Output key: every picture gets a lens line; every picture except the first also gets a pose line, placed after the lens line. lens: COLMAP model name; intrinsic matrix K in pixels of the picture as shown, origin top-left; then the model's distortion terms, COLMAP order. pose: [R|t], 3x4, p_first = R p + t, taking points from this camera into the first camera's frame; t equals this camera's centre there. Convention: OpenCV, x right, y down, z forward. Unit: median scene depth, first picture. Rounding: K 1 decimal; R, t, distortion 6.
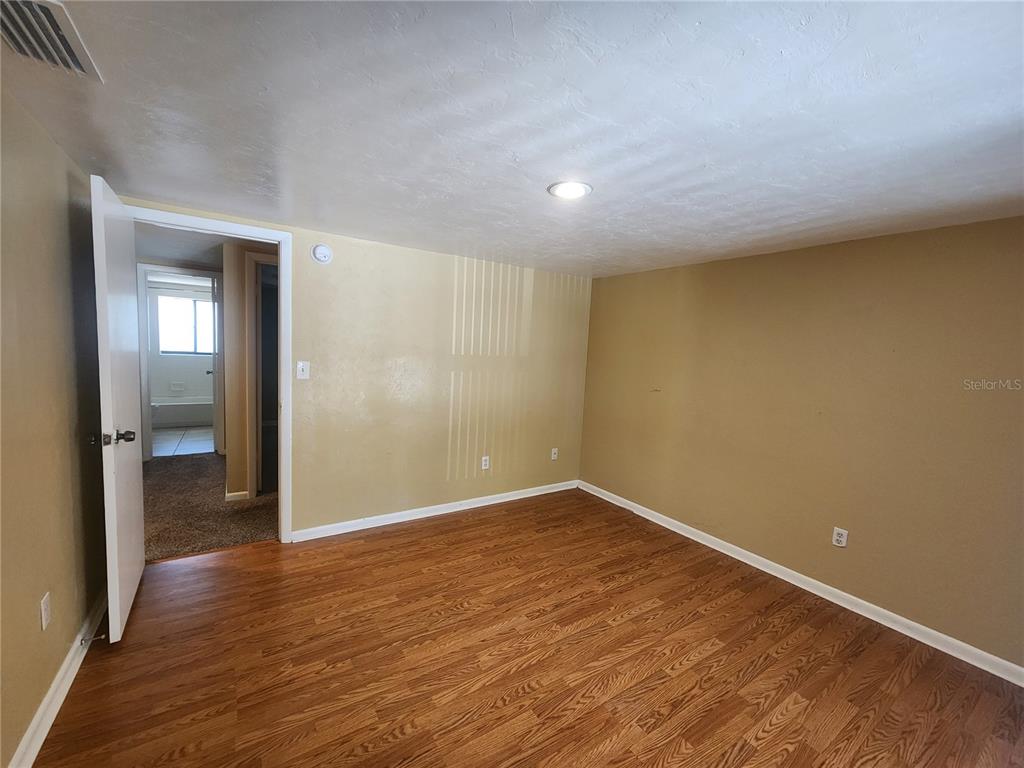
lens RADIAL K [[421.6, 0, 511.2], [0, 421.6, 377.0], [0, 0, 1]] dist [0.000430, 0.000370]
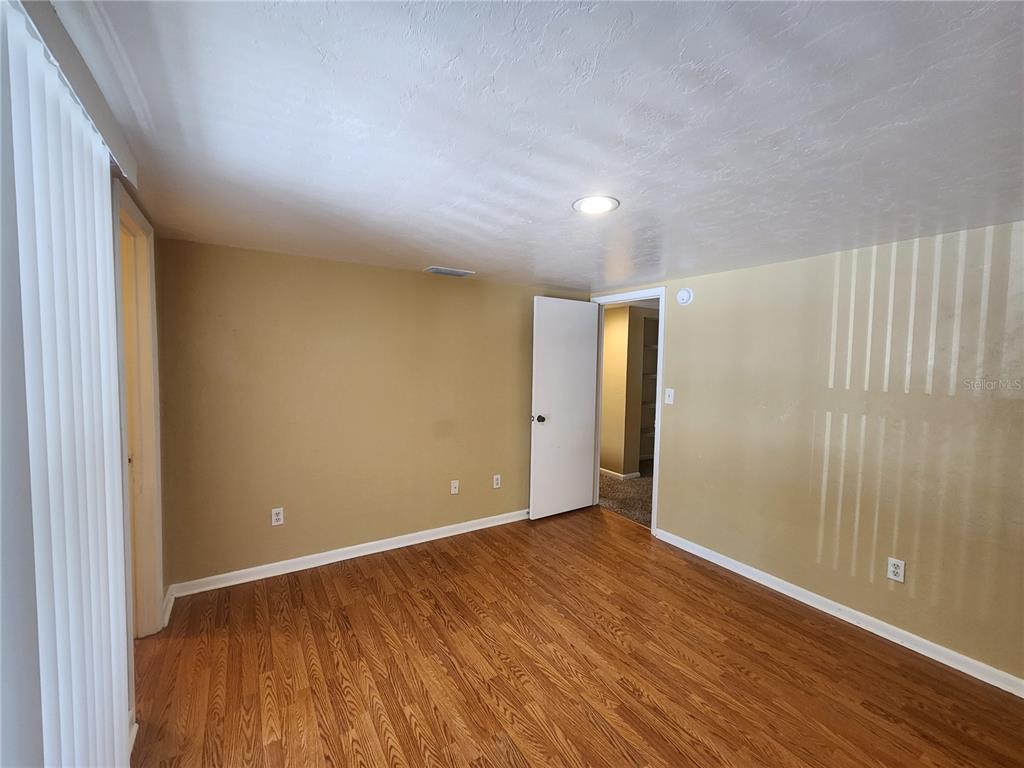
lens RADIAL K [[421.6, 0, 514.2], [0, 421.6, 375.4], [0, 0, 1]] dist [0.000430, 0.000370]
pose [[-0.003153, -0.009853, -0.999946, 0.871082], [-0.091573, 0.995753, -0.009523, -0.028604], [0.995793, 0.091538, -0.004042, 0.685877]]
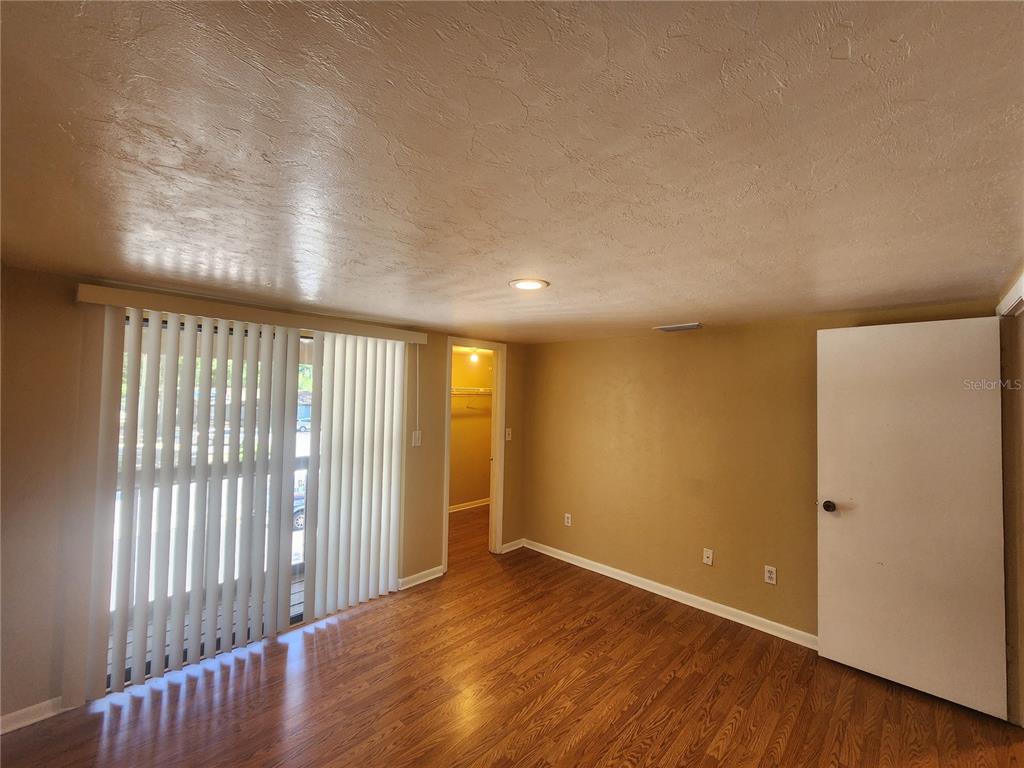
lens RADIAL K [[421.6, 0, 520.5], [0, 421.6, 386.1], [0, 0, 1]] dist [0.000430, 0.000370]
pose [[-0.966368, -0.082326, -0.243631, 0.325385], [-0.092522, 0.995238, 0.030690, -0.157861], [0.239944, 0.052199, -0.969382, 1.636787]]
